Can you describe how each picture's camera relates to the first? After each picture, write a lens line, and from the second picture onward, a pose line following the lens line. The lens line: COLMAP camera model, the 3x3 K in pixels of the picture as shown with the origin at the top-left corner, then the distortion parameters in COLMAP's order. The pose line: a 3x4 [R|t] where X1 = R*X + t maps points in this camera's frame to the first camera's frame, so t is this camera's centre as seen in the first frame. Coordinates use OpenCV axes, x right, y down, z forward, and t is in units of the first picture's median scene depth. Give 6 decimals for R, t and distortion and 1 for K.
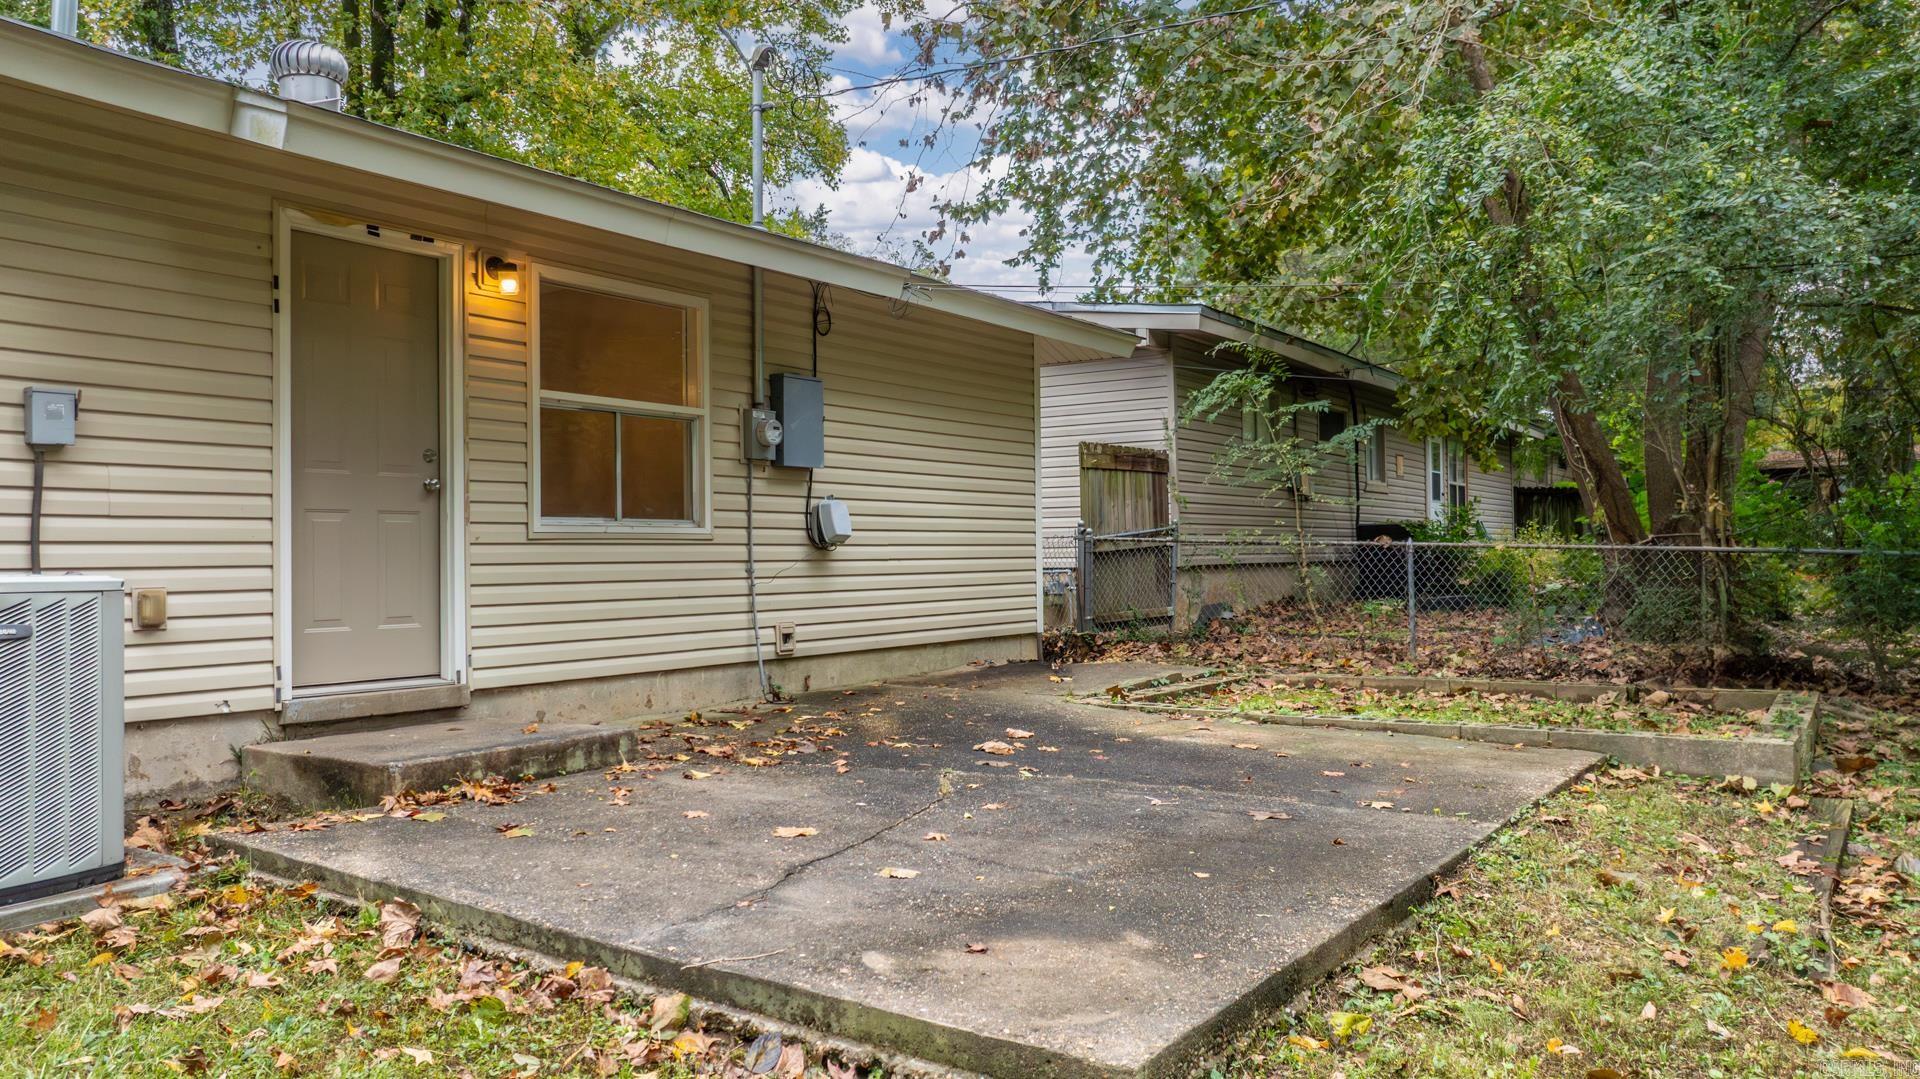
lens RADIAL K [[1324.3, 0, 958.7], [0, 1324.3, 533.2], [0, 0, 1]] dist [-0.005250, -0.000978]
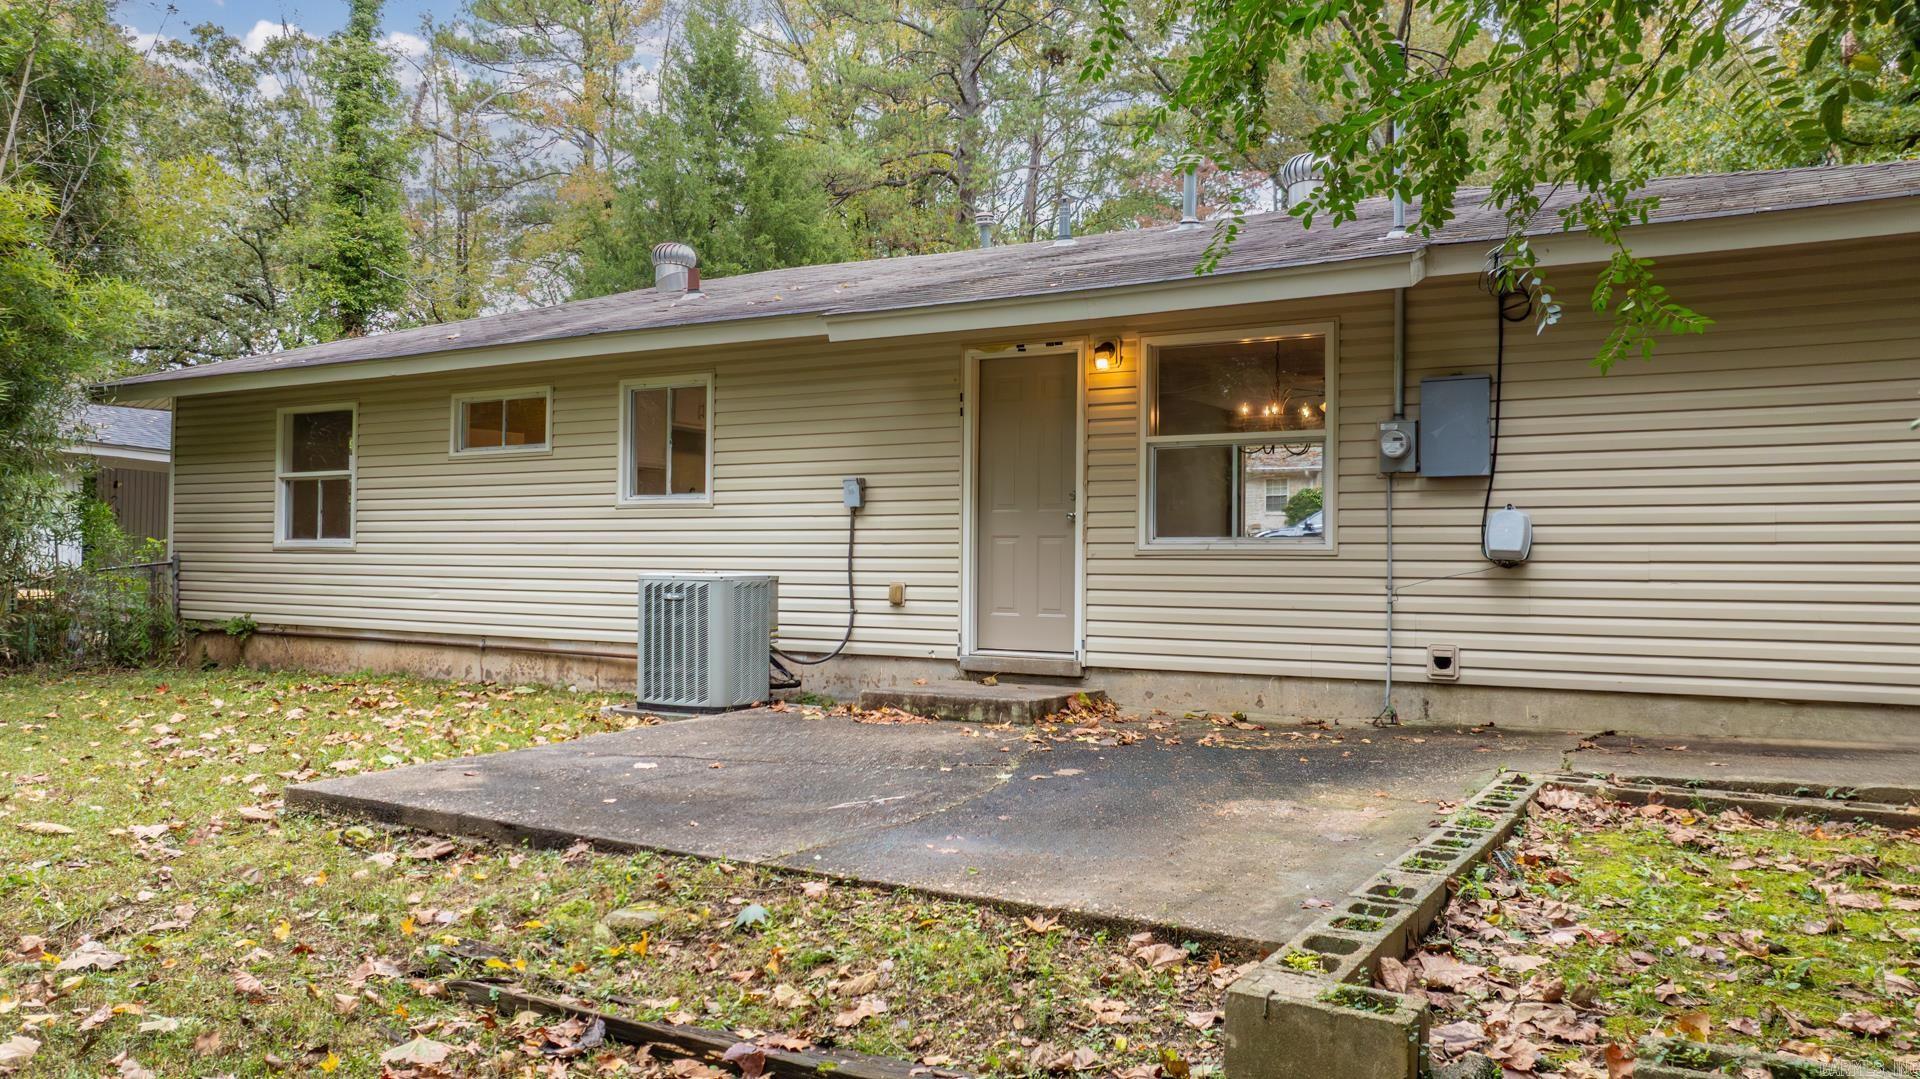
lens RADIAL K [[1324.3, 0, 958.8], [0, 1324.3, 548.7], [0, 0, 1]] dist [-0.005250, -0.000978]
pose [[0.096700, 0.001097, -0.995313, 0.972341], [0.009299, 0.999955, 0.002006, -0.006174], [0.995270, -0.009449, 0.096685, 0.738020]]
